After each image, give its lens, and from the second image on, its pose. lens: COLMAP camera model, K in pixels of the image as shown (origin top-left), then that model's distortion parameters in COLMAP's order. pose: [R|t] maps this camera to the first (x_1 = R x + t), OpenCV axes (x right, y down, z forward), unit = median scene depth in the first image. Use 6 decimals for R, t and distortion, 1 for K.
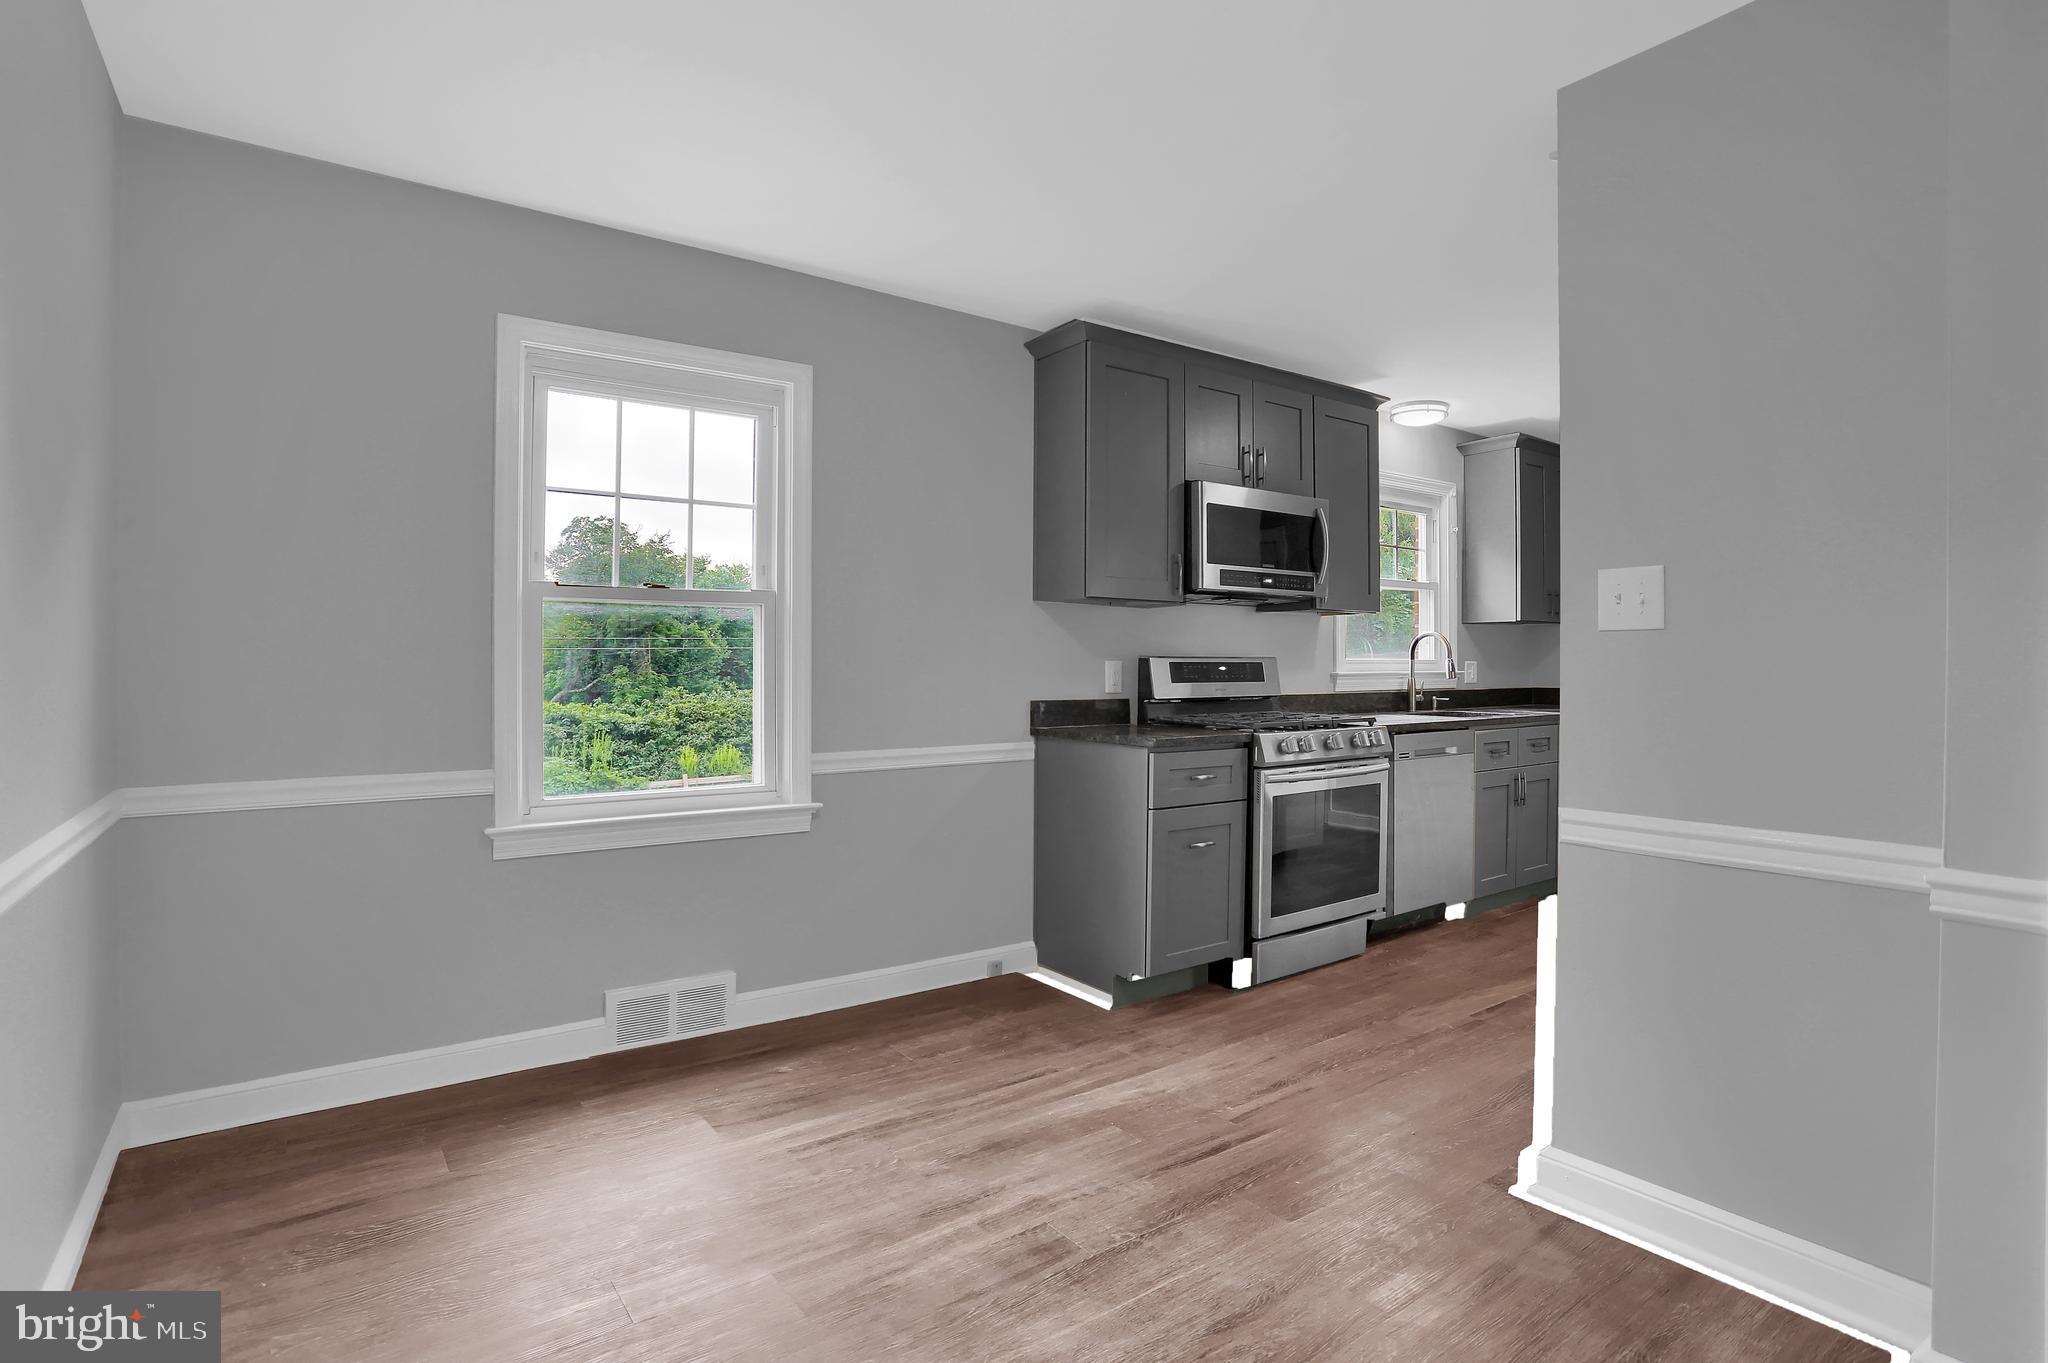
lens RADIAL K [[1021.3, 0, 1029.1], [0, 1021.3, 676.8], [0, 0, 1]] dist [-0.064757, 0.025741]
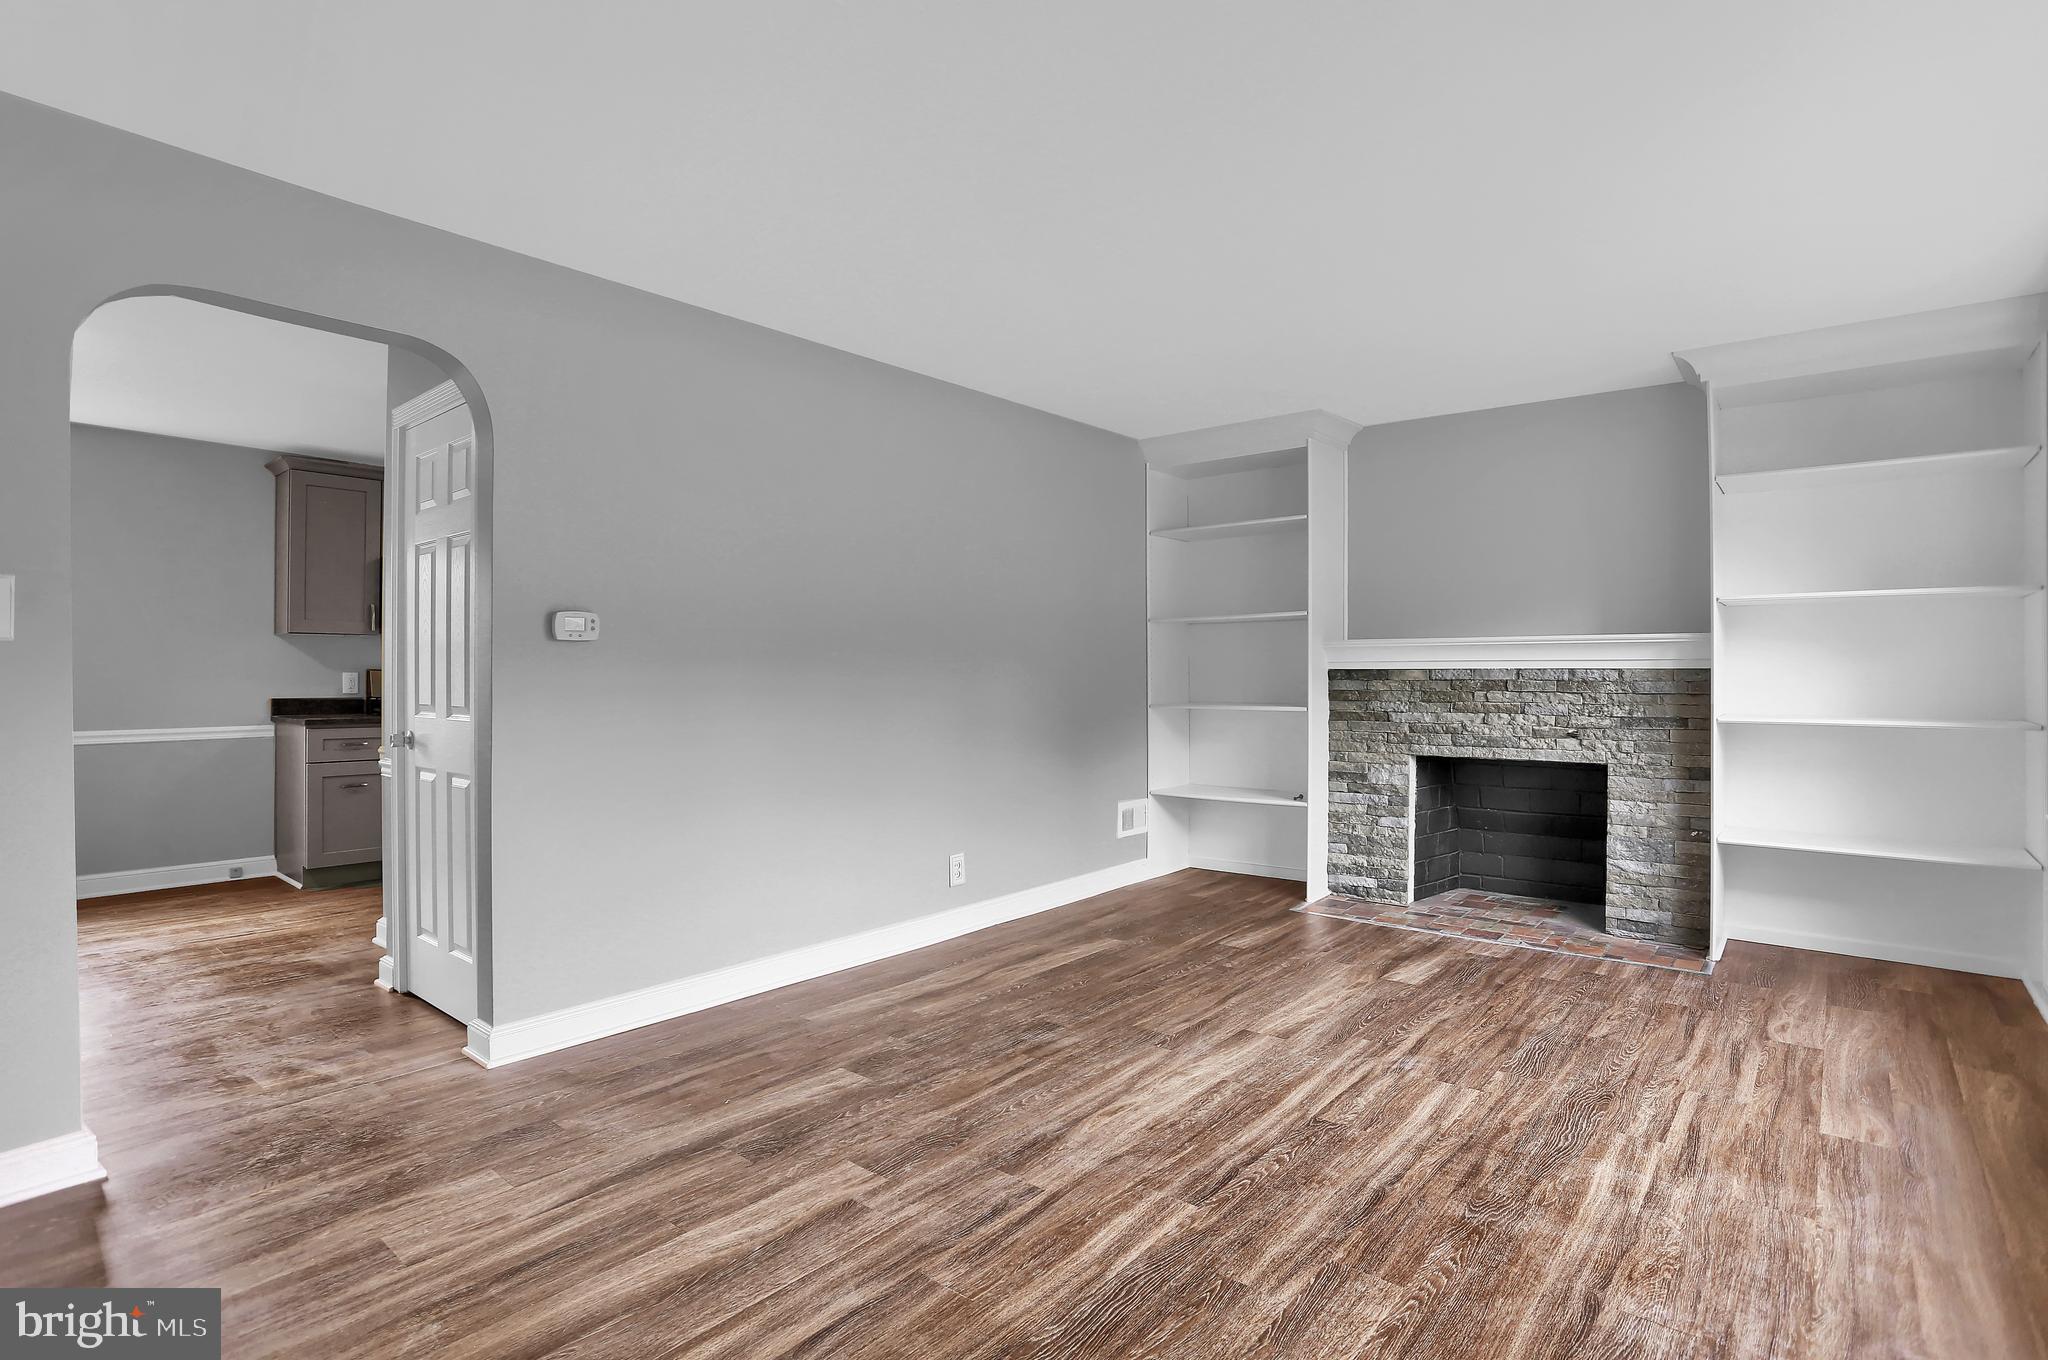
lens RADIAL K [[1005.6, 0, 1001.2], [0, 1005.6, 658.6], [0, 0, 1]] dist [-0.065518, 0.025149]
pose [[0.969346, 0.001473, 0.245697, 0.711231], [0.004989, 0.999658, -0.025677, 0.006489], [-0.245651, 0.026116, 0.969007, -0.699409]]
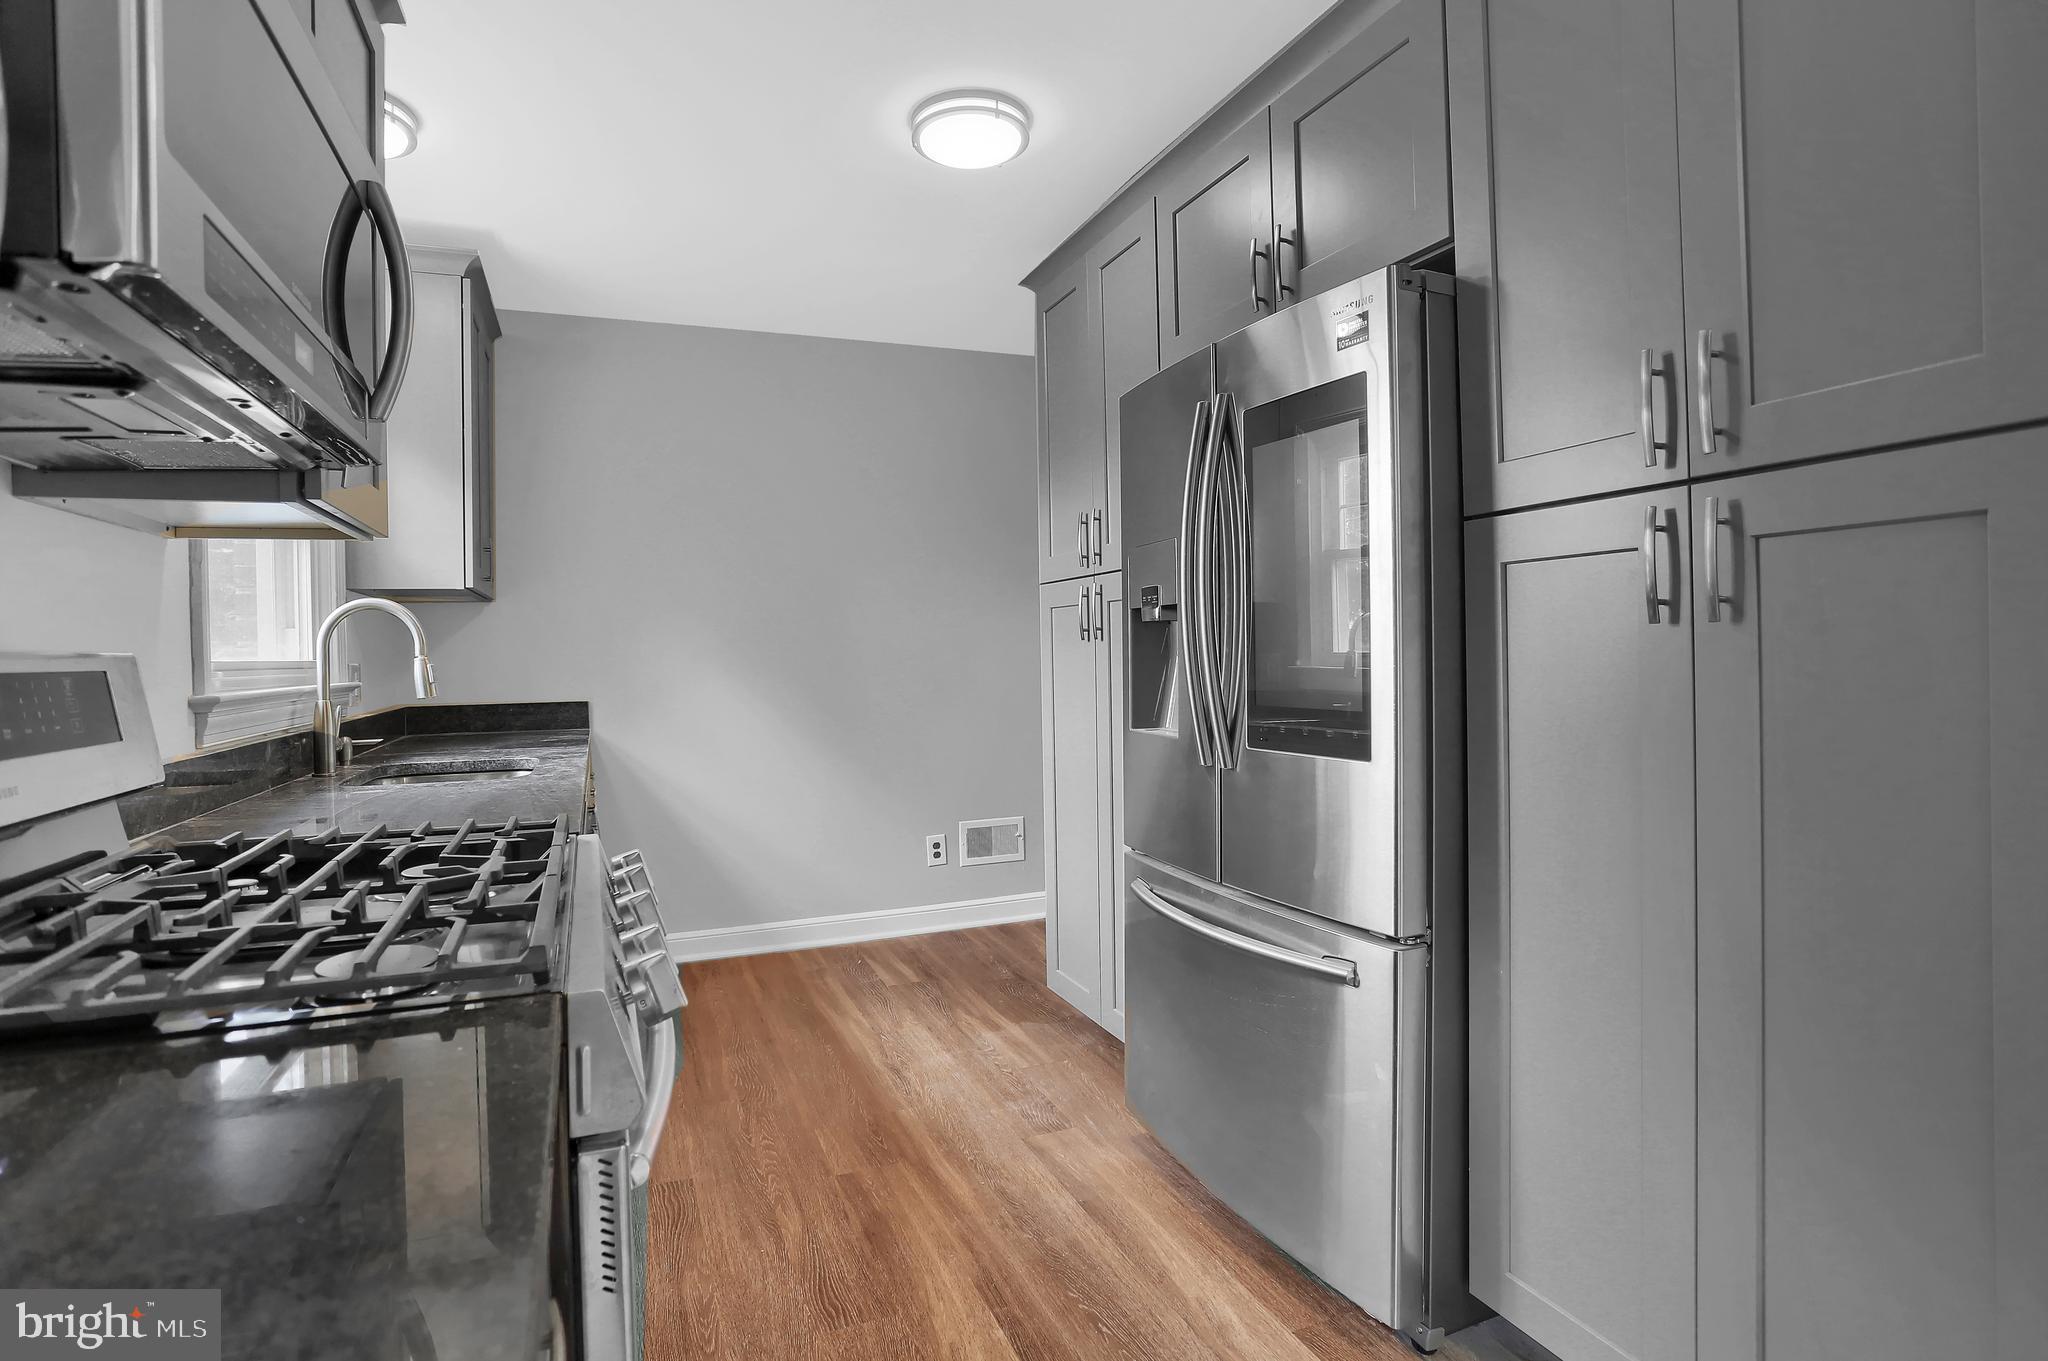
lens RADIAL K [[1005.6, 0, 1001.2], [0, 1005.6, 659.1], [0, 0, 1]] dist [-0.065518, 0.025149]
pose [[0.240948, -0.010018, 0.970486, 0.036617], [0.033282, 0.999444, 0.002053, -0.011032], [-0.969967, 0.031805, 0.241147, 0.805959]]
